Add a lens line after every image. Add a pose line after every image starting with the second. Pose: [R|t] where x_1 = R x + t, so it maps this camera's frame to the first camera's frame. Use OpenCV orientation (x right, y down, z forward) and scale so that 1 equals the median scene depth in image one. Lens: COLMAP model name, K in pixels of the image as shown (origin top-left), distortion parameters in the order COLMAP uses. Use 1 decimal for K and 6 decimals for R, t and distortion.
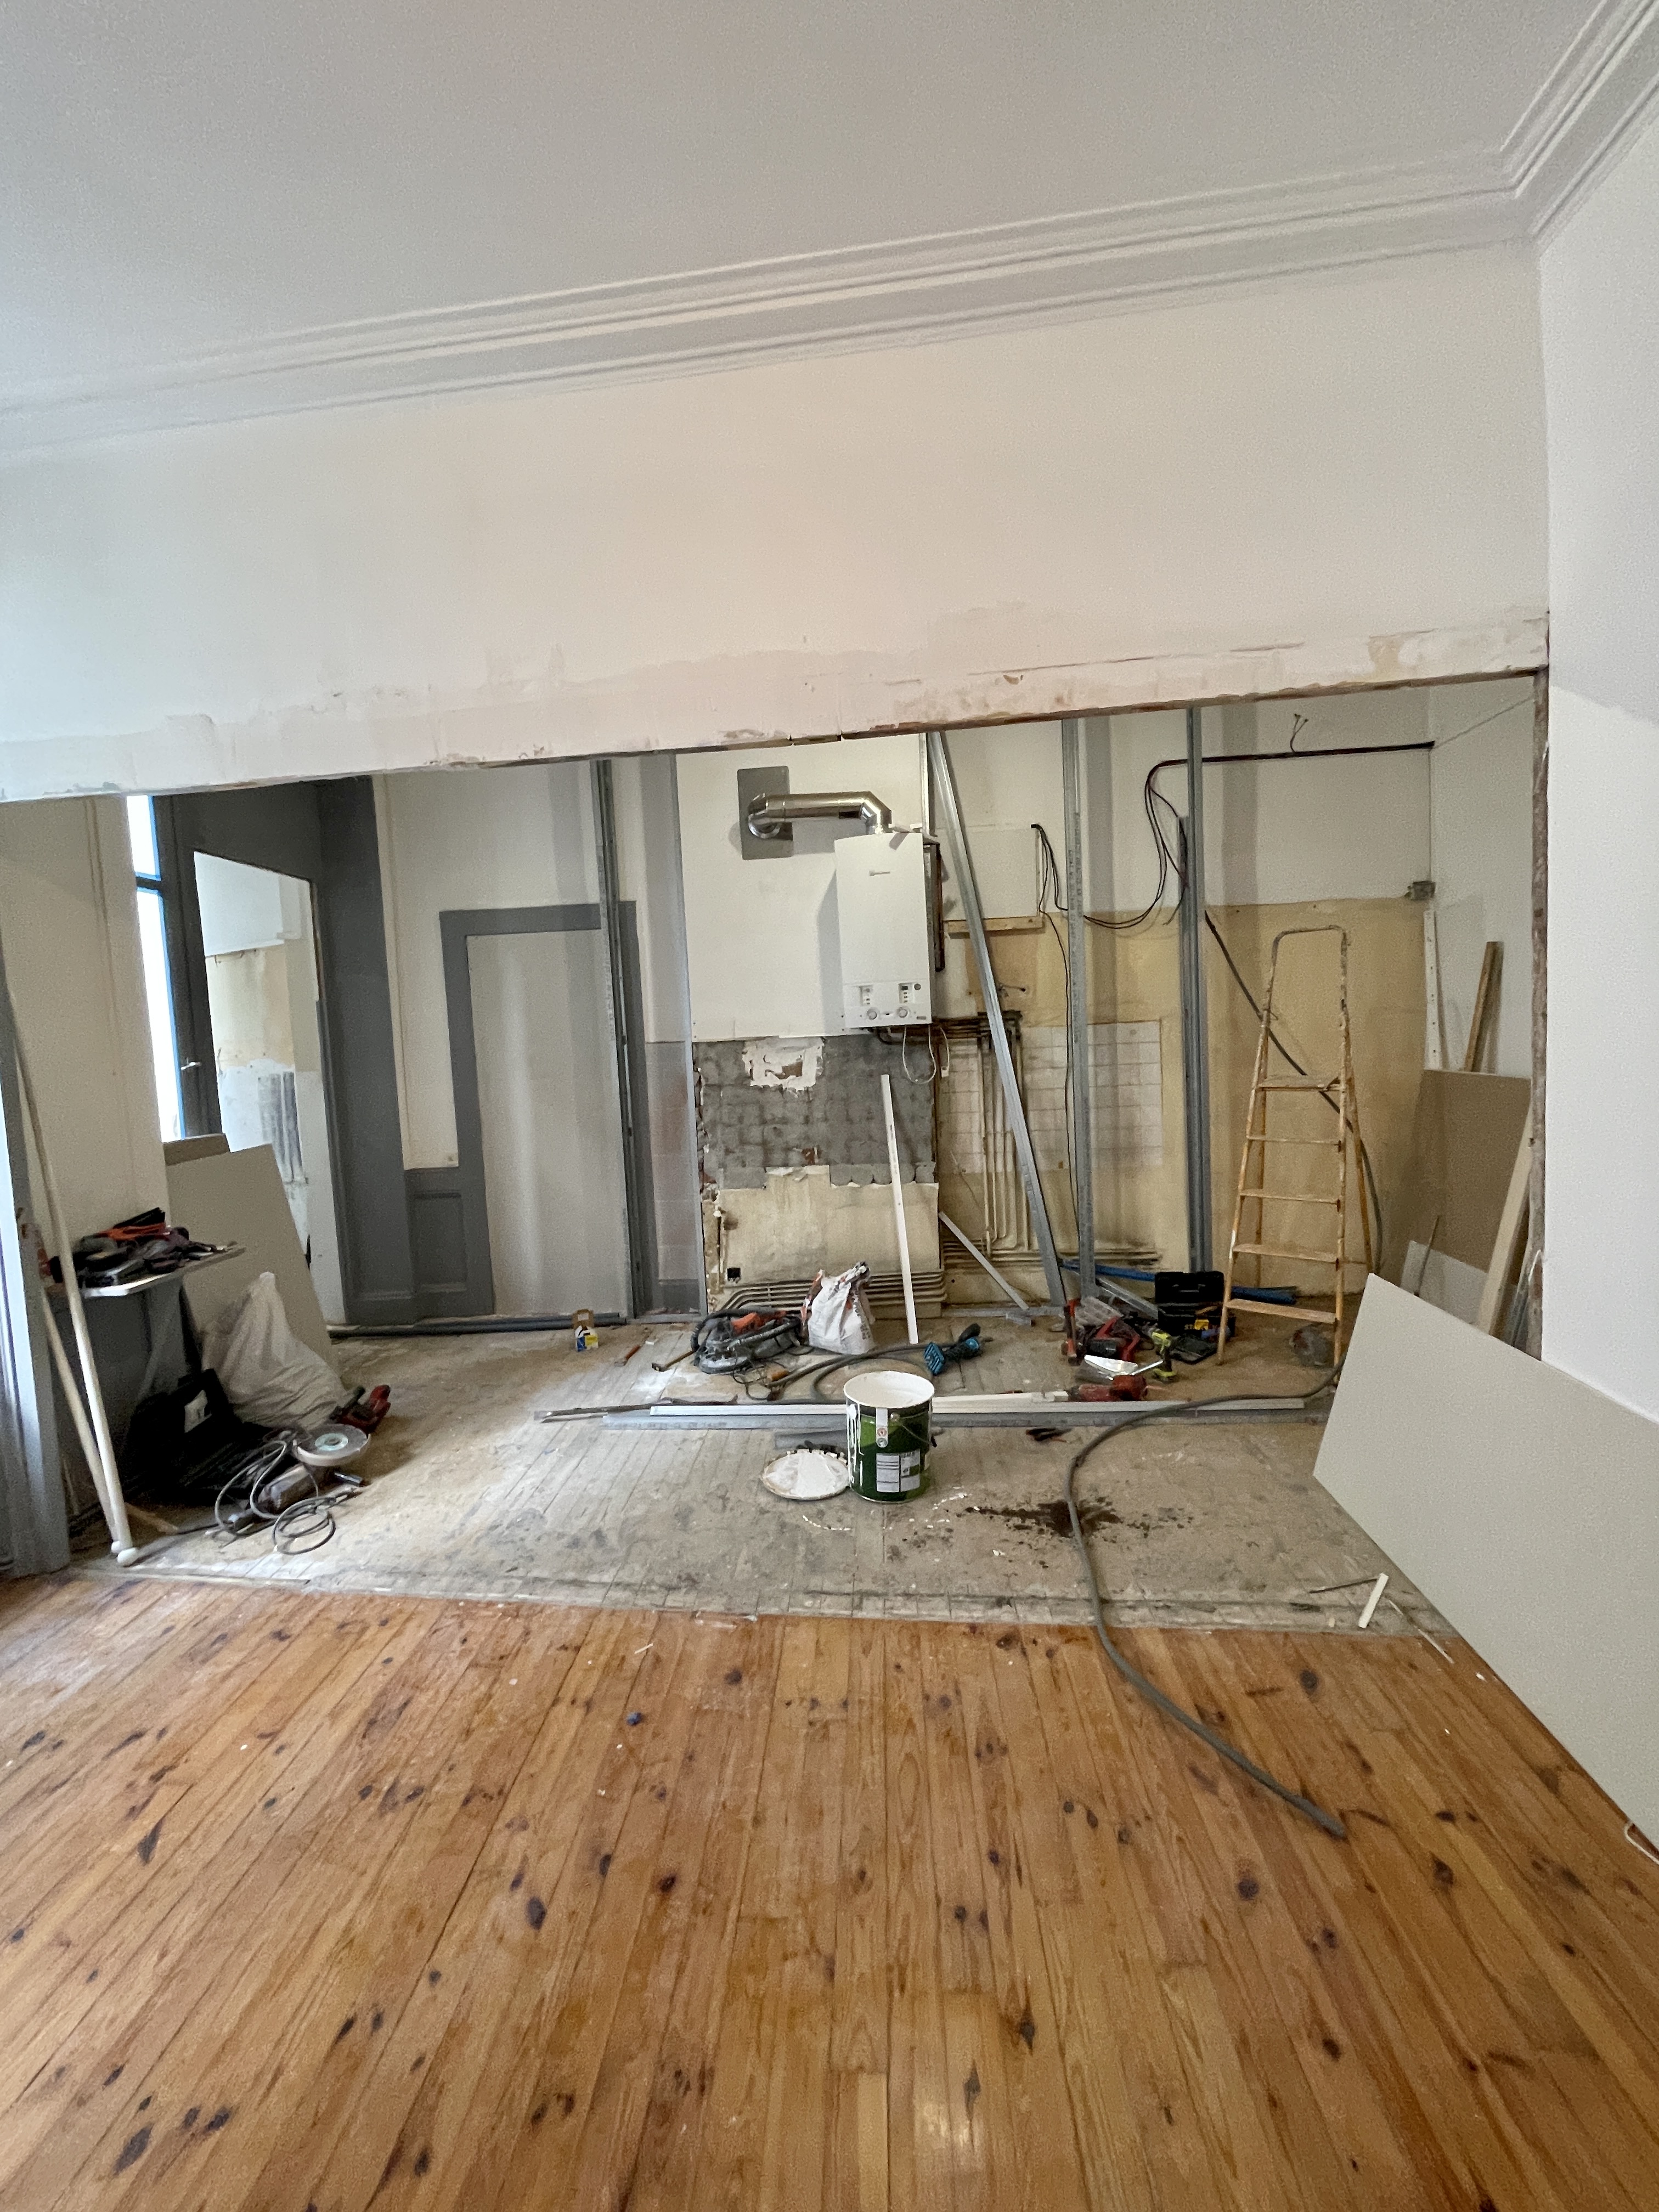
lens RADIAL K [[892.5, 0, 839.3], [0, 892.5, 1091.8], [0, 0, 1]] dist [-0.008182, 0.004669]
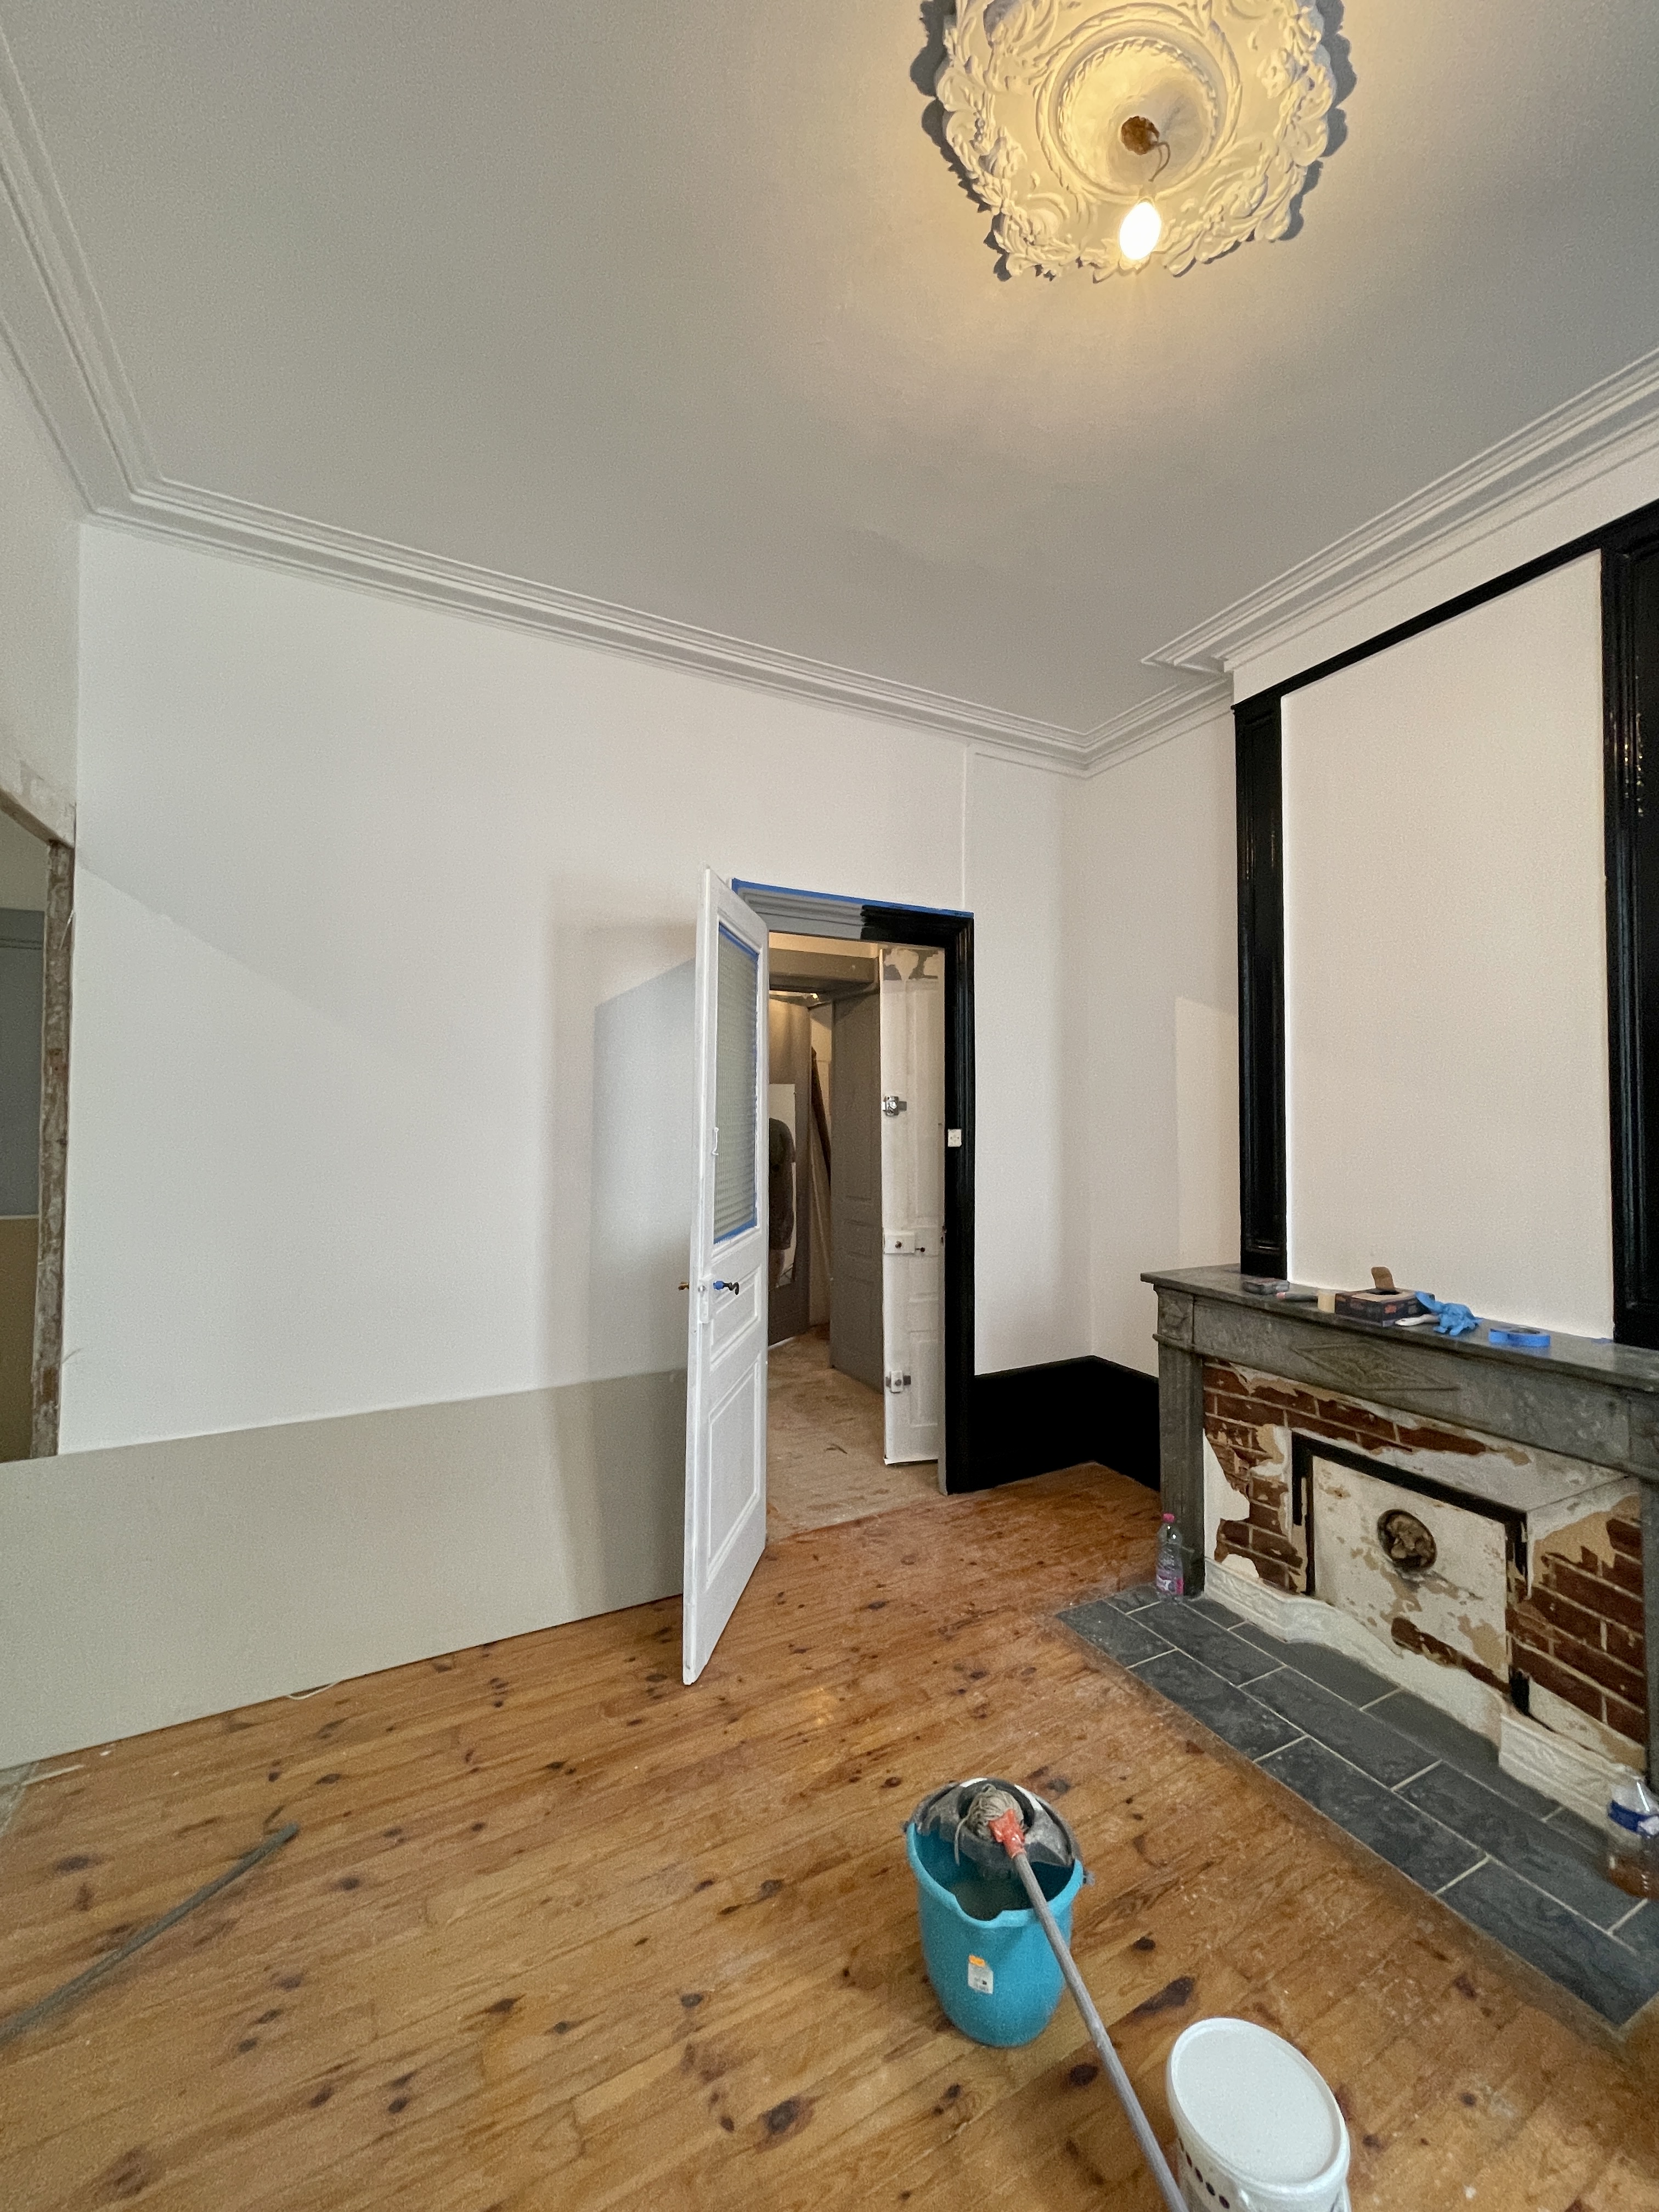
lens RADIAL K [[892.5, 0, 839.3], [0, 892.5, 1091.8], [0, 0, 1]] dist [-0.008182, 0.004669]
pose [[-0.541422, 0.068018, 0.837995, -0.877388], [0.079477, 0.996399, -0.029526, -0.040833], [-0.836986, 0.050616, -0.544879, 0.995963]]
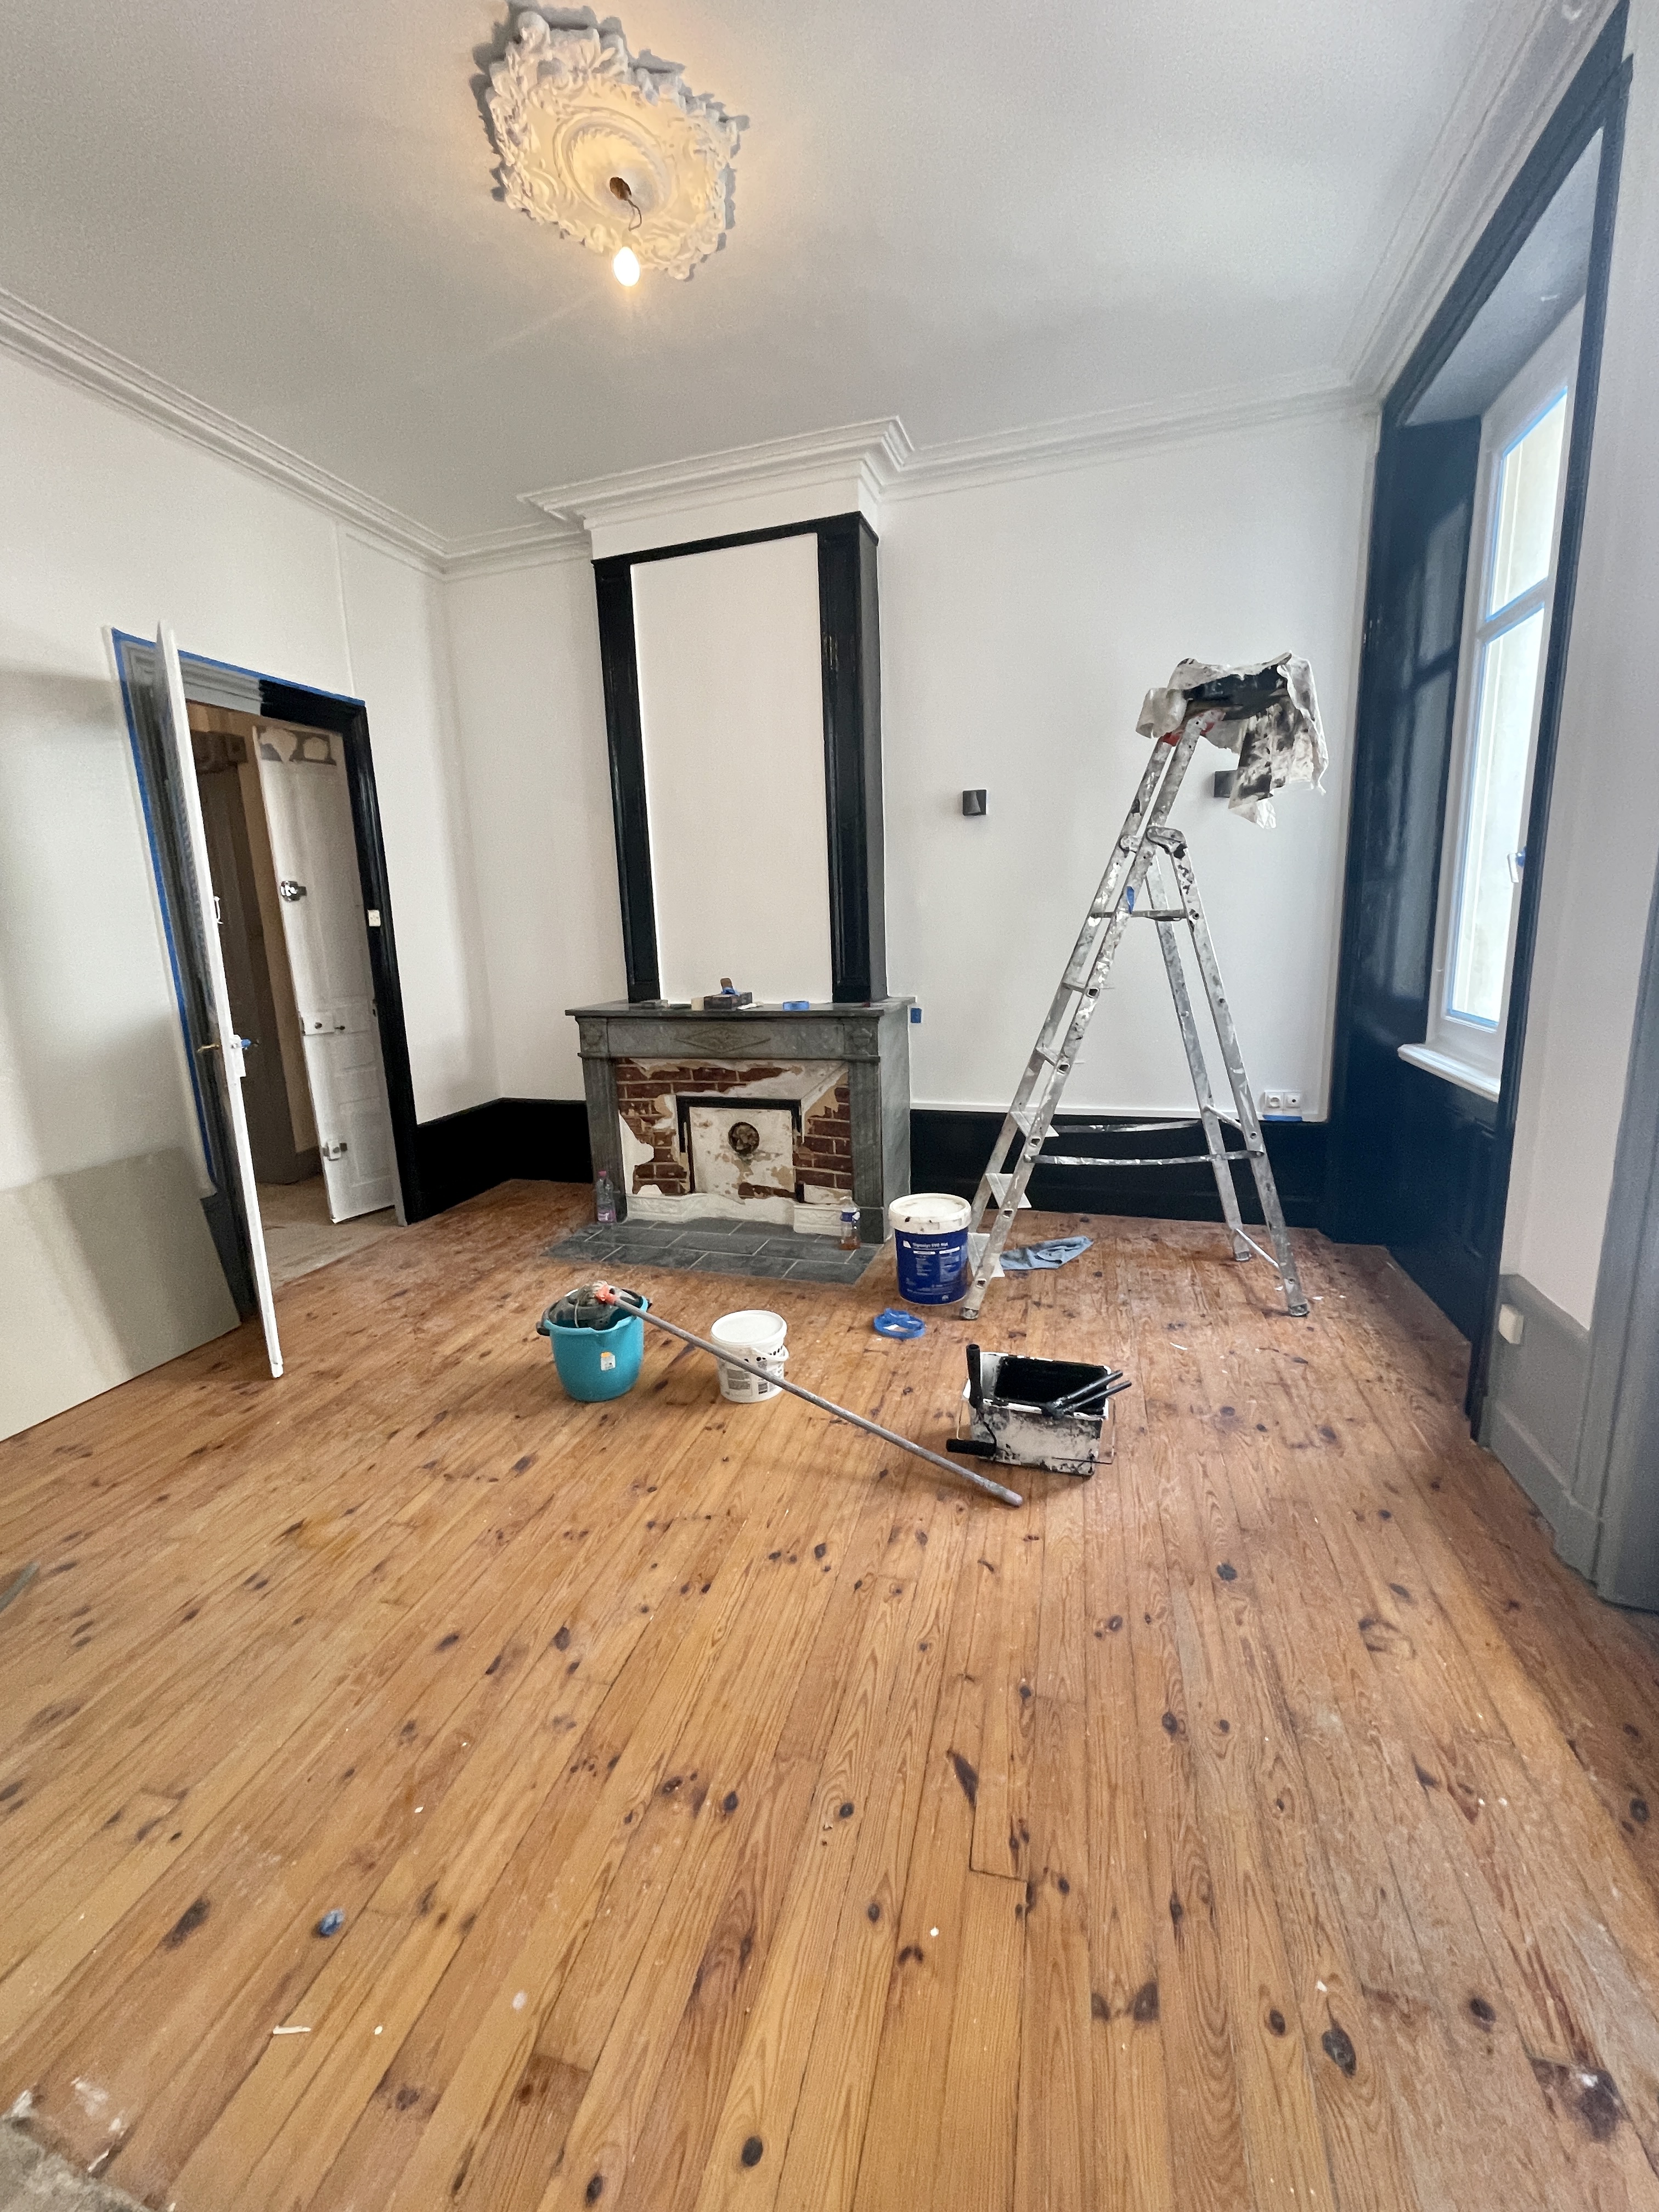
lens RADIAL K [[892.5, 0, 839.3], [0, 892.5, 1091.8], [0, 0, 1]] dist [-0.008182, 0.004669]
pose [[-0.975942, 0.037951, 0.214701, -0.912158], [0.092078, 0.964351, 0.248089, 0.002511], [-0.197632, 0.261890, -0.944646, 1.739521]]
